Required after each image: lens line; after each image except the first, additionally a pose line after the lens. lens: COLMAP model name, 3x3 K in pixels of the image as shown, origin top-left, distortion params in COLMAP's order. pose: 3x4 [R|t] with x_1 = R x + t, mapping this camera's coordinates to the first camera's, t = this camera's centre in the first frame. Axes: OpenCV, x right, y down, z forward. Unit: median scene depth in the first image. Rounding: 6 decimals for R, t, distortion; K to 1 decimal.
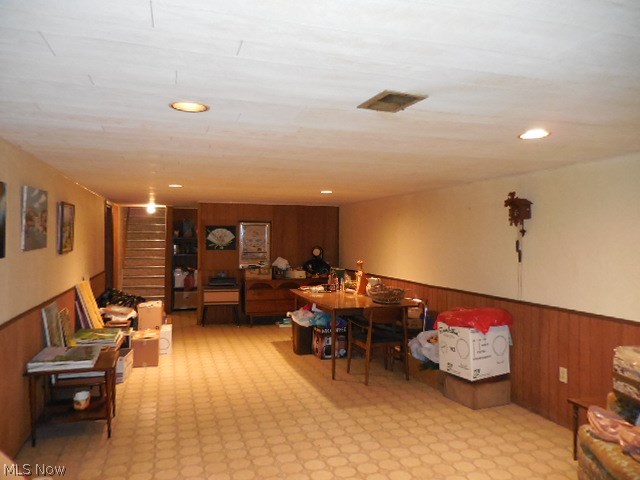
lens RADIAL K [[480.8, 0, 320.0], [0, 480.8, 240.0], [0, 0, 1]] dist [-0.005951, 0.002607]
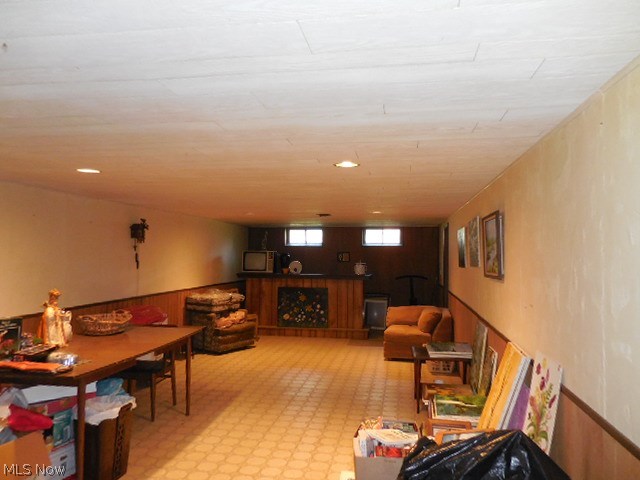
lens RADIAL K [[480.8, 0, 320.0], [0, 480.8, 240.0], [0, 0, 1]] dist [-0.005951, 0.002607]
pose [[-0.889420, -0.001349, 0.457088, -0.685591], [-0.014625, 0.999568, -0.025509, -0.009480], [-0.456856, -0.029373, -0.889056, 1.968261]]
